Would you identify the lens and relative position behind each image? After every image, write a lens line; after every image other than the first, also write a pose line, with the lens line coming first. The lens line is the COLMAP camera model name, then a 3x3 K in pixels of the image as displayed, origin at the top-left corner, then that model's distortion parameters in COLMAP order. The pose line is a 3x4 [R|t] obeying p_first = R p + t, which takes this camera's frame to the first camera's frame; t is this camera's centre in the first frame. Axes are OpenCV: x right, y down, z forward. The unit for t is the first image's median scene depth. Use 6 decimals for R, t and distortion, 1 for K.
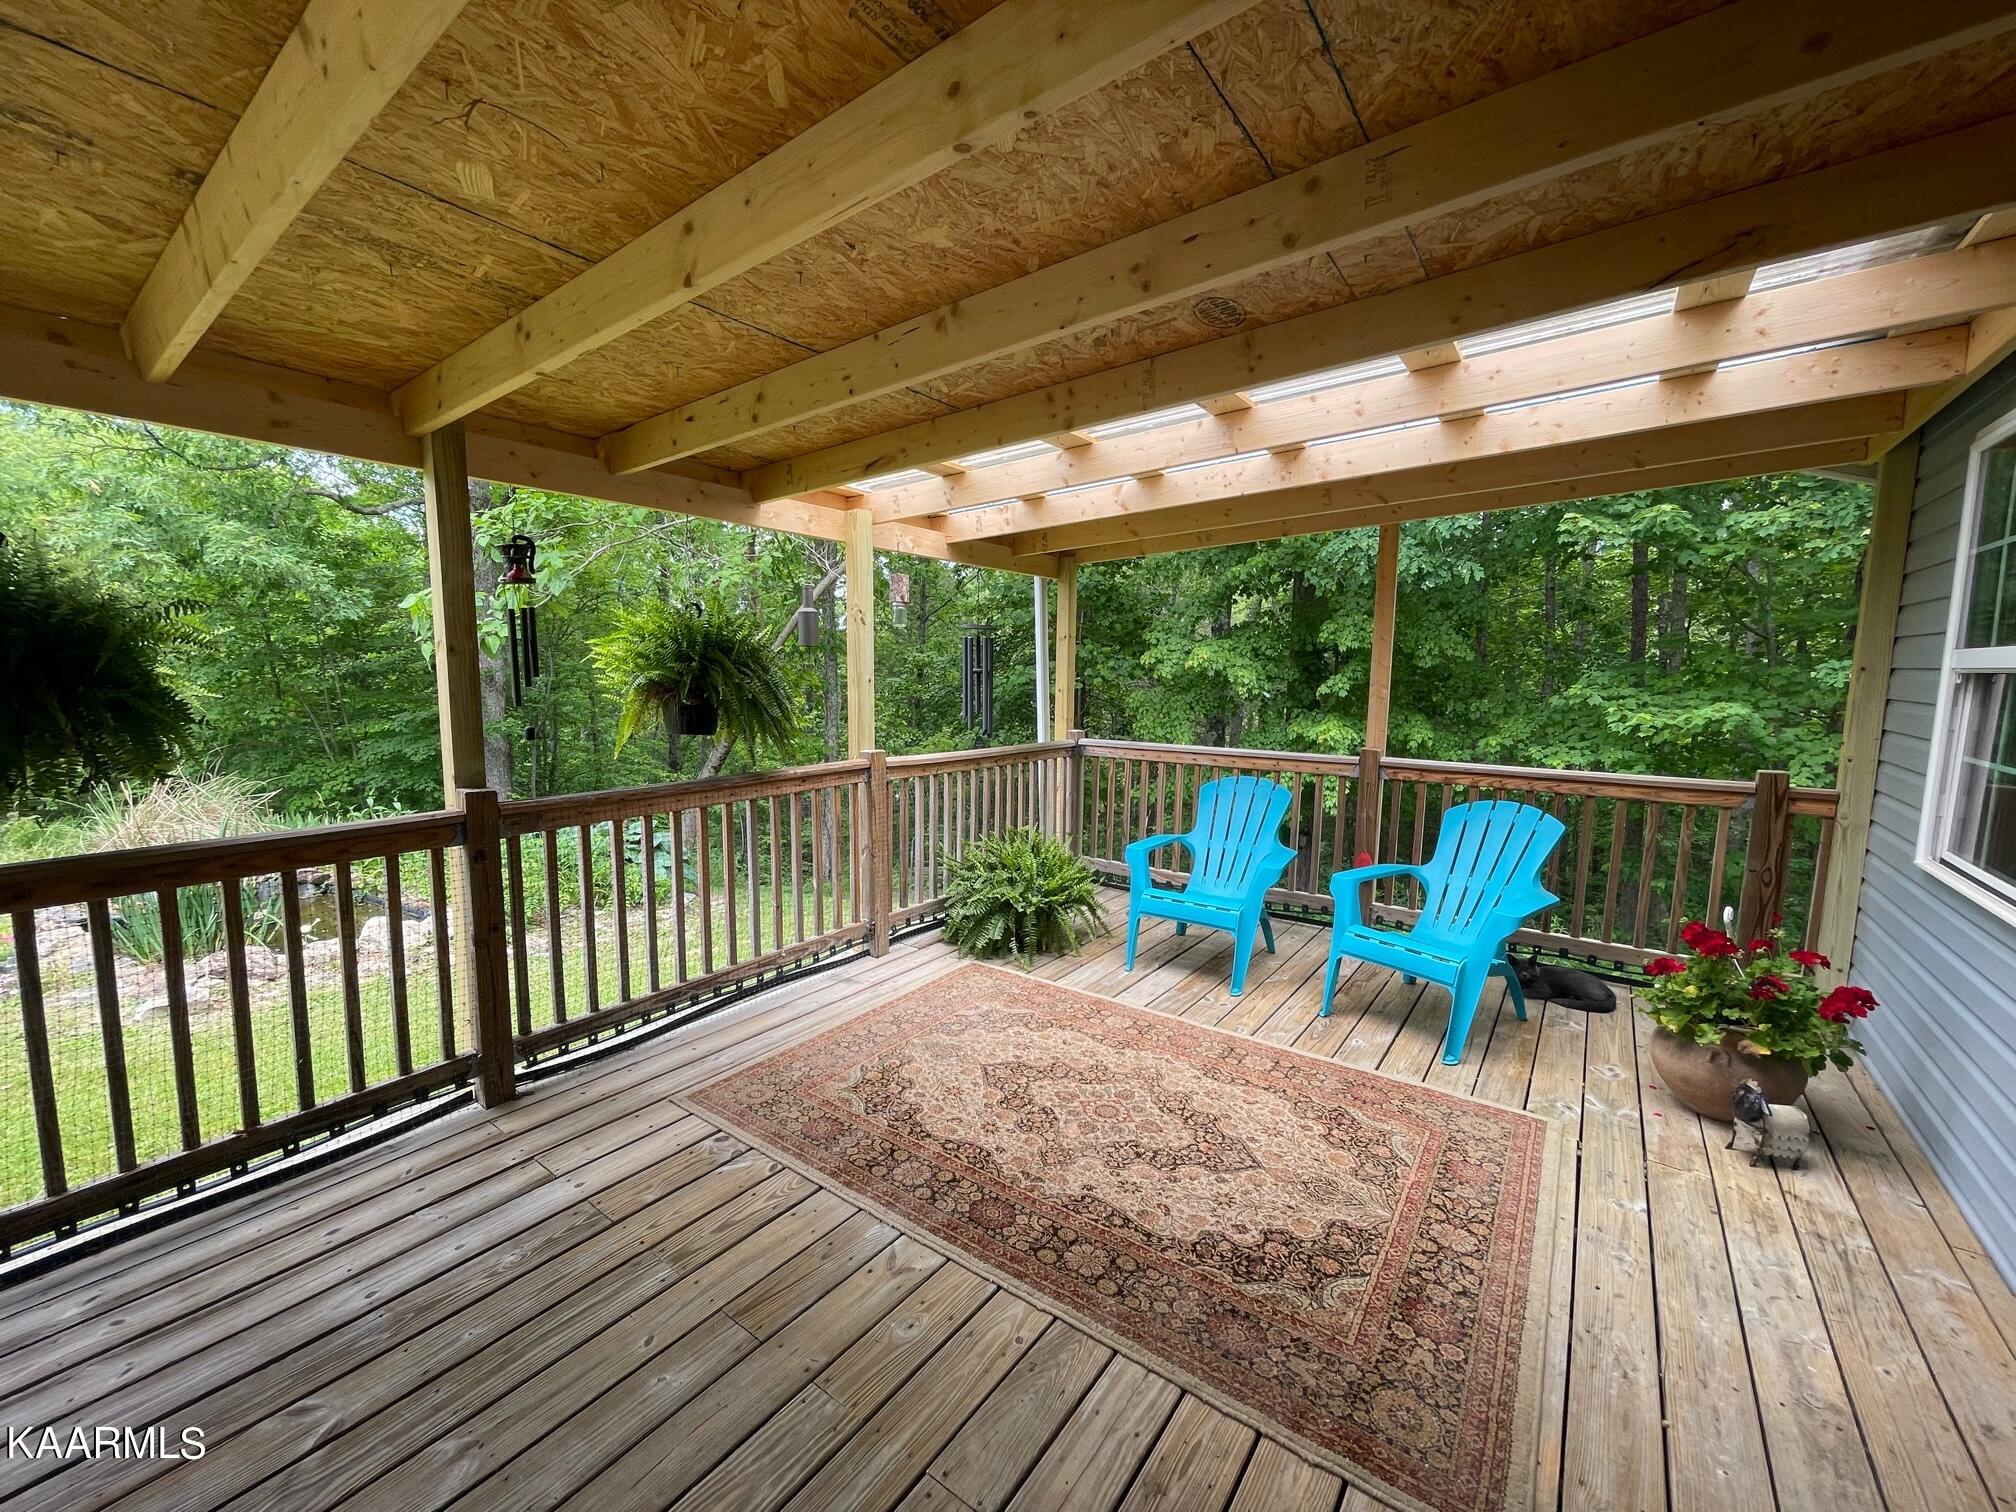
lens RADIAL K [[816.8, 0, 993.8], [0, 816.8, 760.2], [0, 0, 1]] dist [0.002914, -0.000055]
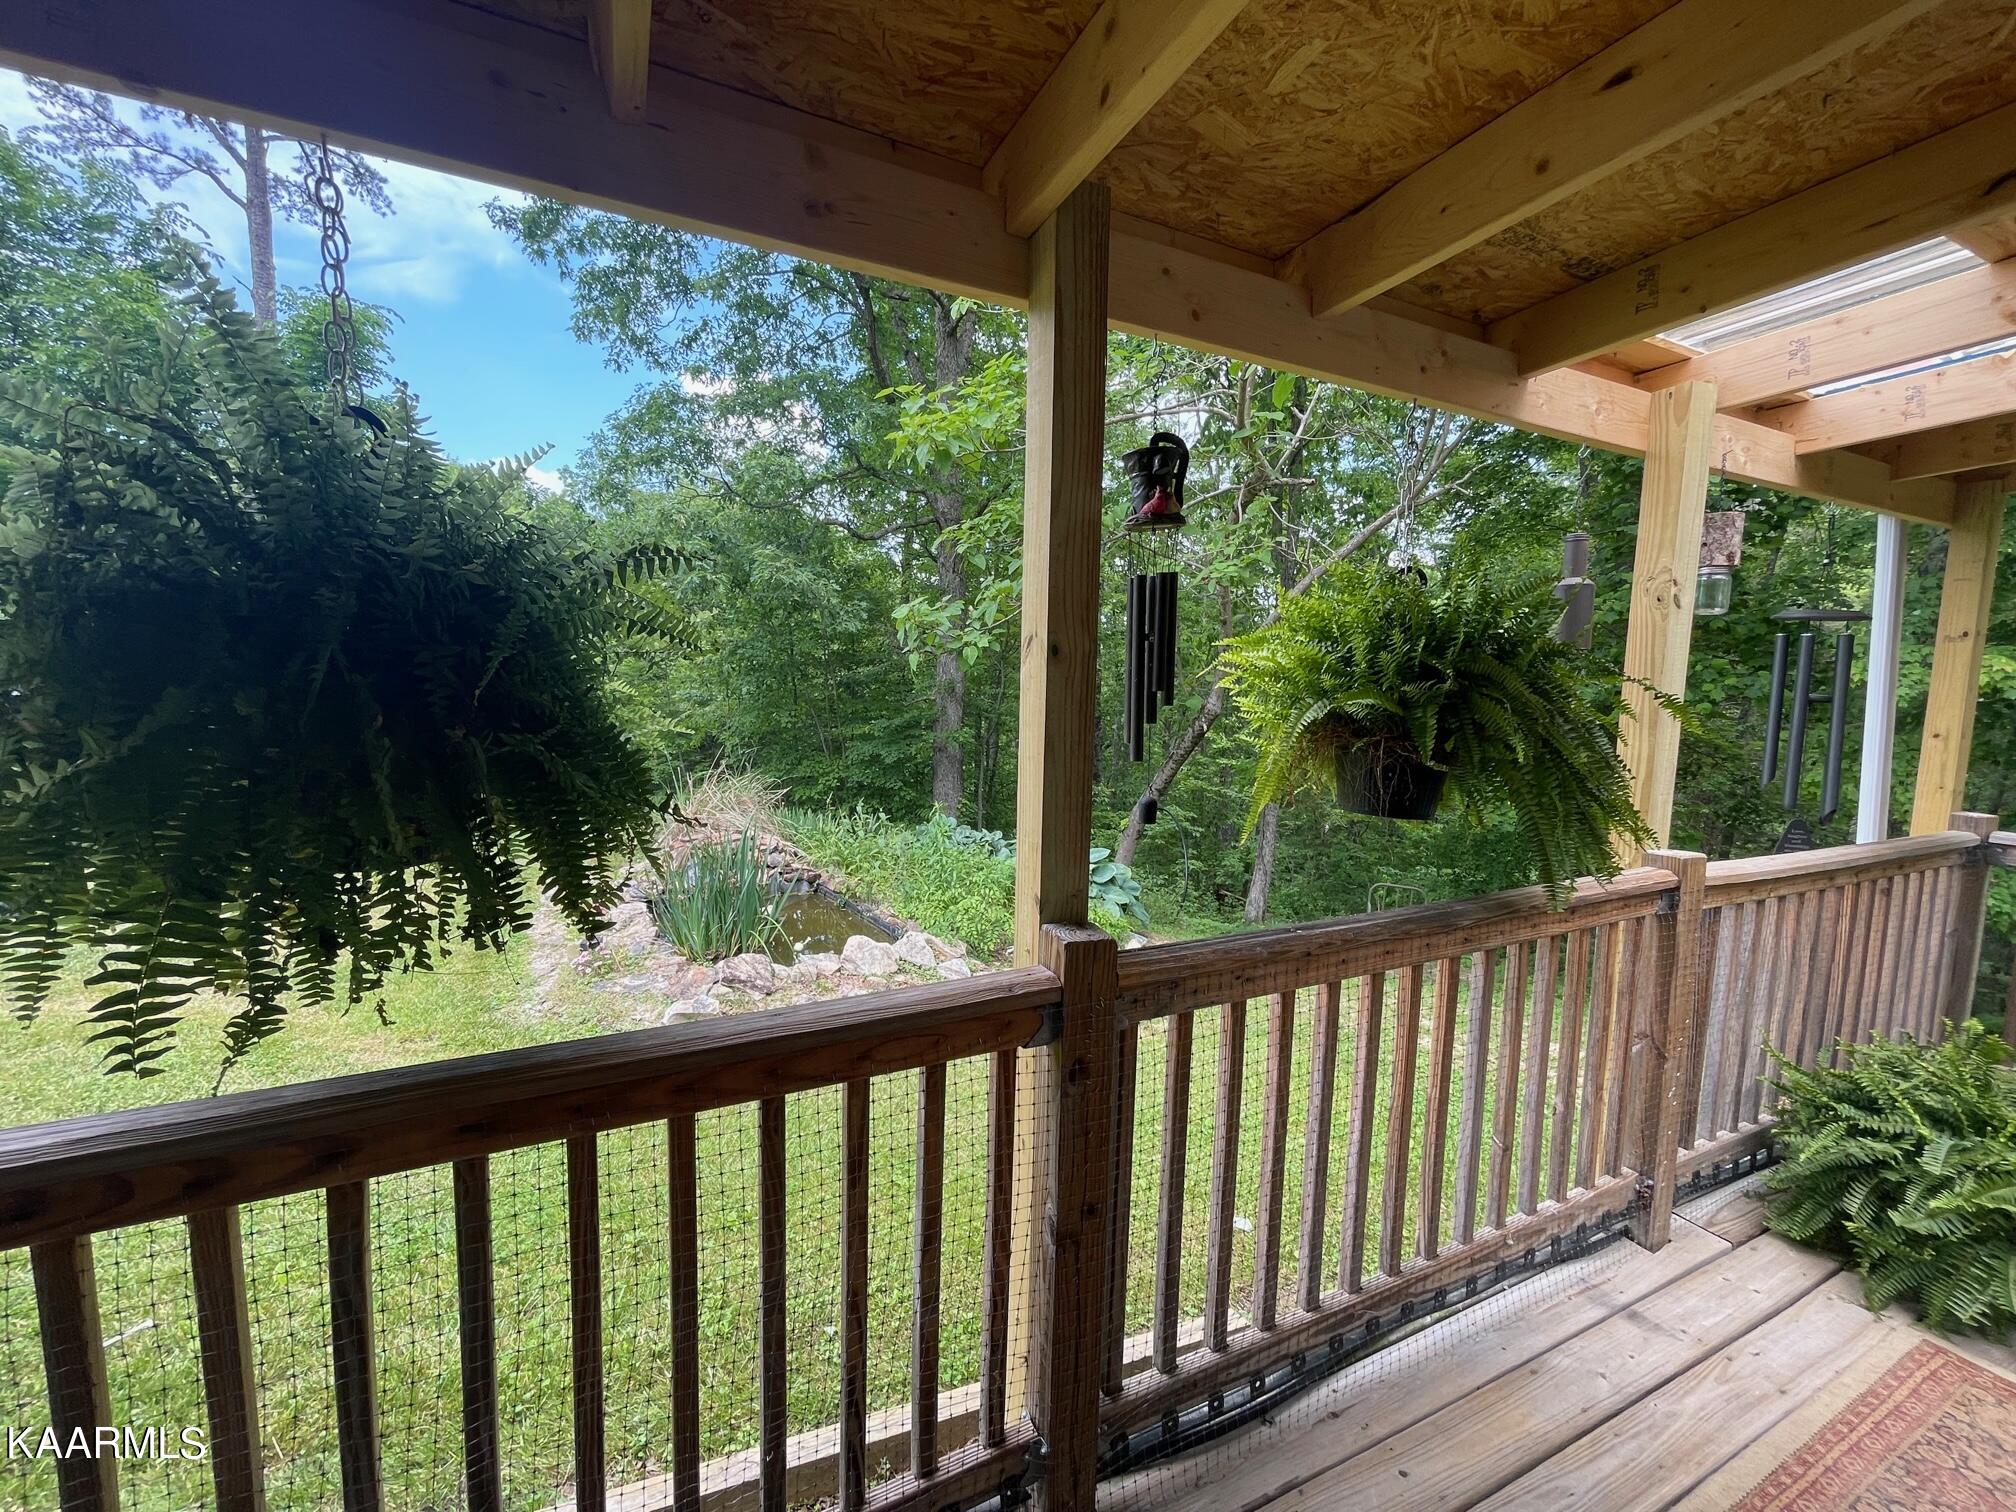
lens RADIAL K [[816.8, 0, 1008.2], [0, 816.8, 760.8], [0, 0, 1]] dist [0.002914, -0.000055]
pose [[0.894514, 0.056074, -0.443509, -0.340013], [-0.063254, 0.997996, -0.001397, -0.048199], [0.442542, 0.029303, 0.896269, 0.396075]]
